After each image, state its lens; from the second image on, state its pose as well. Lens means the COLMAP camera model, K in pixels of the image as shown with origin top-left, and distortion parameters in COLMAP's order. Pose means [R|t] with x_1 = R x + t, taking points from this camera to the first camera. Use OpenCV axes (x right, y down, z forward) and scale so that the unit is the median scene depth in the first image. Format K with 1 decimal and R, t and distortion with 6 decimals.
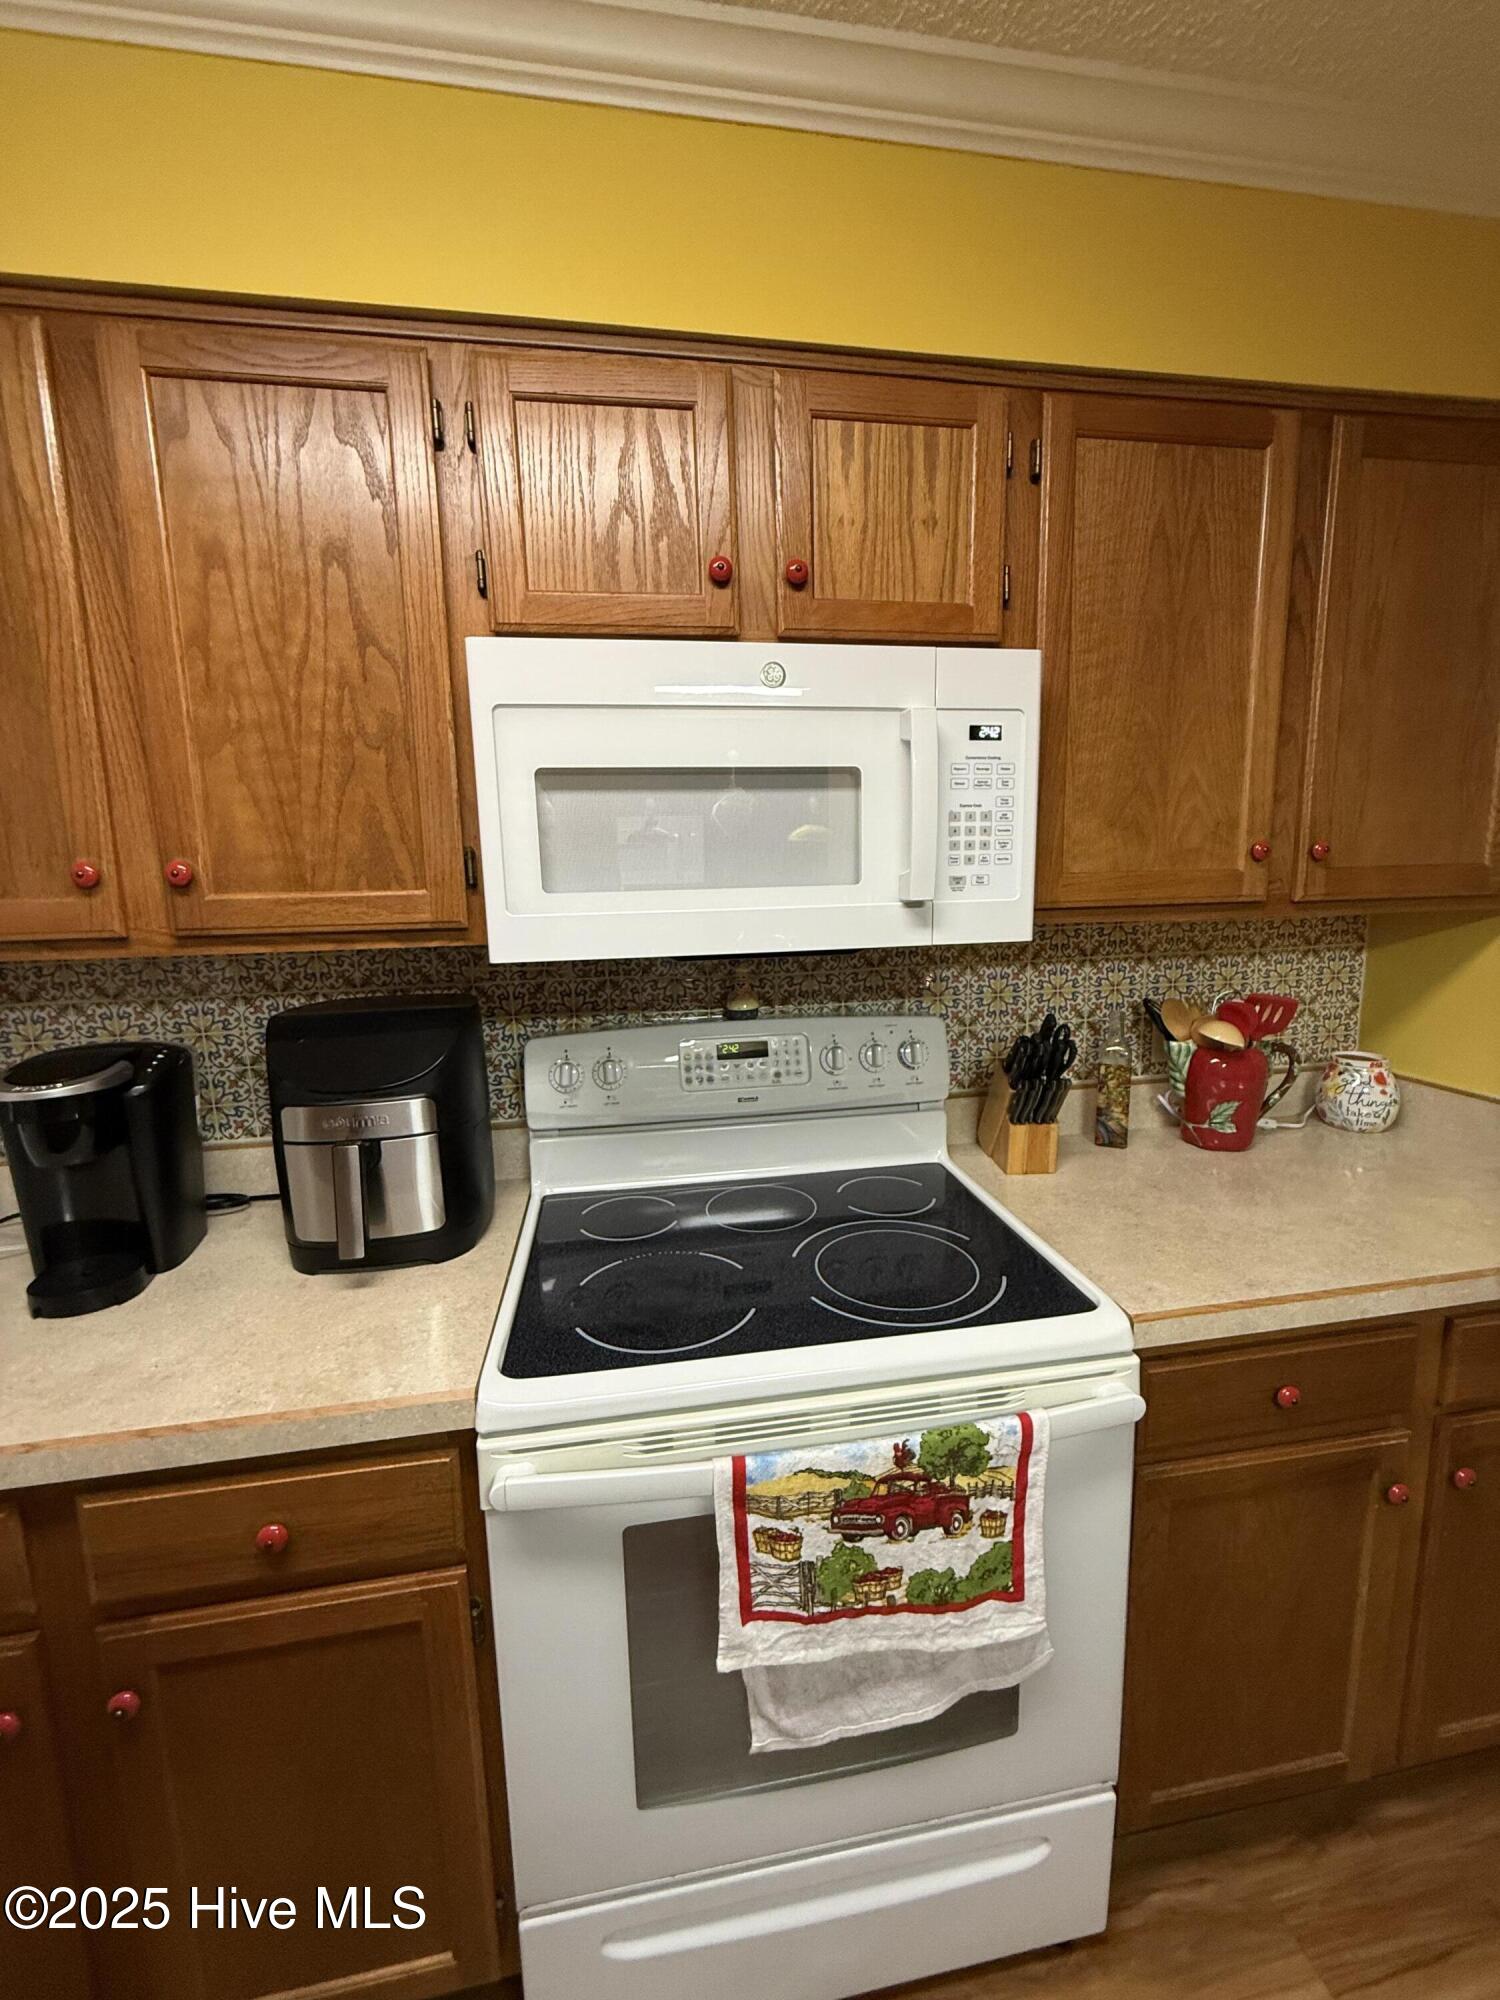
lens RADIAL K [[795.3, 0, 750.0], [0, 795.3, 1000.0], [0, 0, 1]] dist [-0.000774, 0.000090]
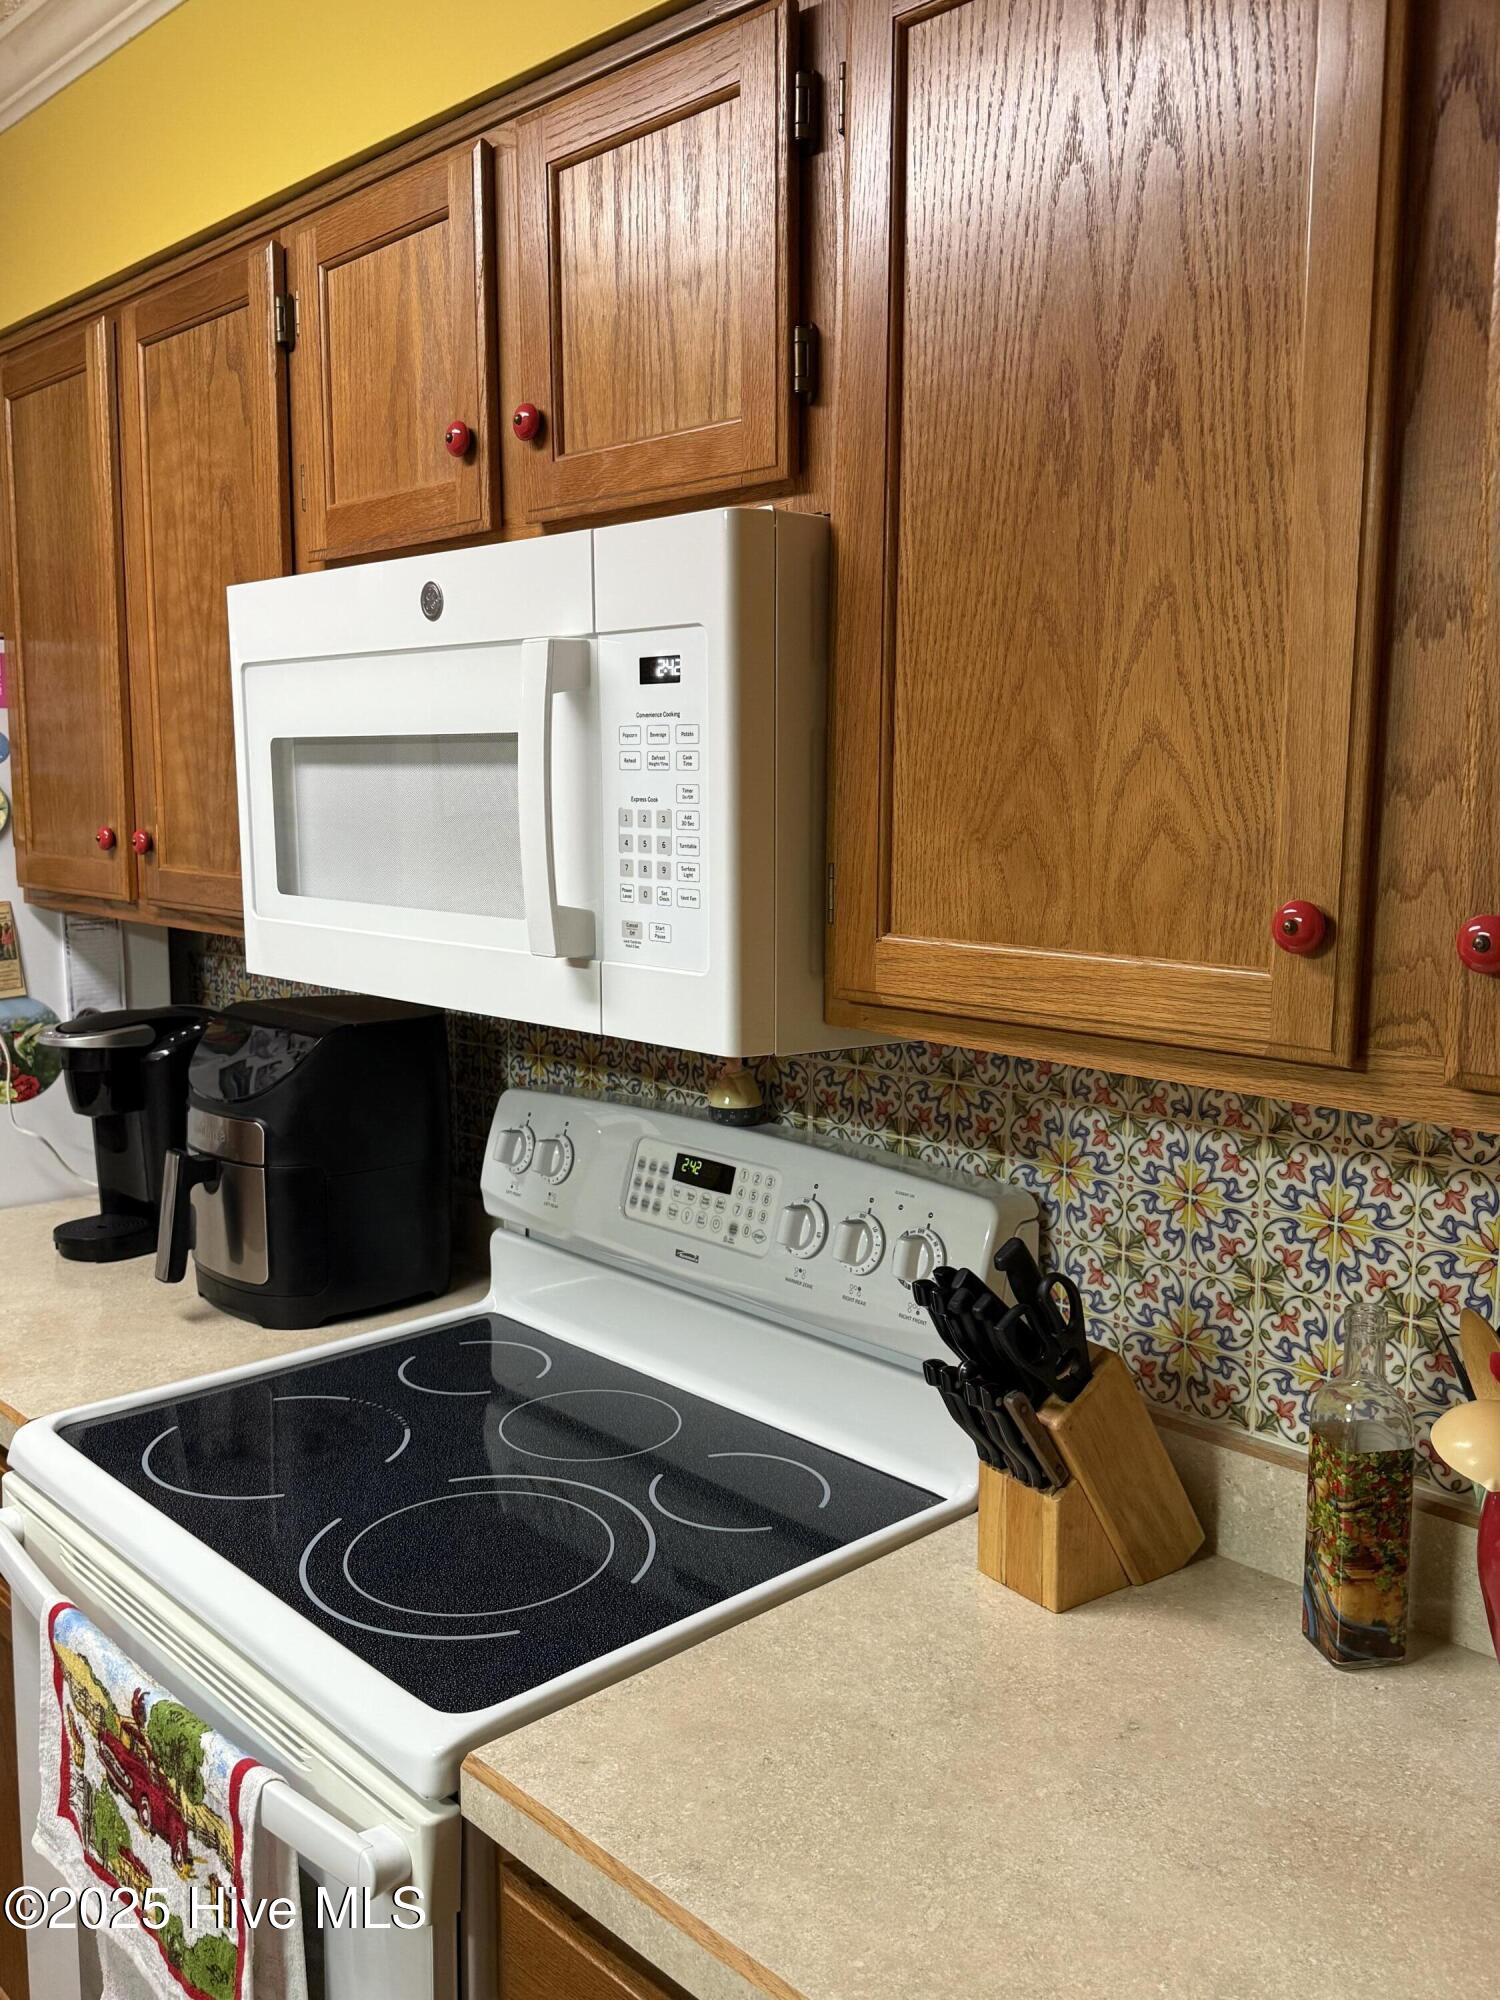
lens RADIAL K [[1697.5, 0, 749.1], [0, 1697.5, 1008.8], [0, 0, 1]] dist [0.114828, -0.000728]
pose [[0.546995, 0.139743, -0.825390, 1.184254], [-0.146674, 0.986715, 0.069854, -0.172419], [0.824187, 0.082854, 0.560225, 0.357778]]
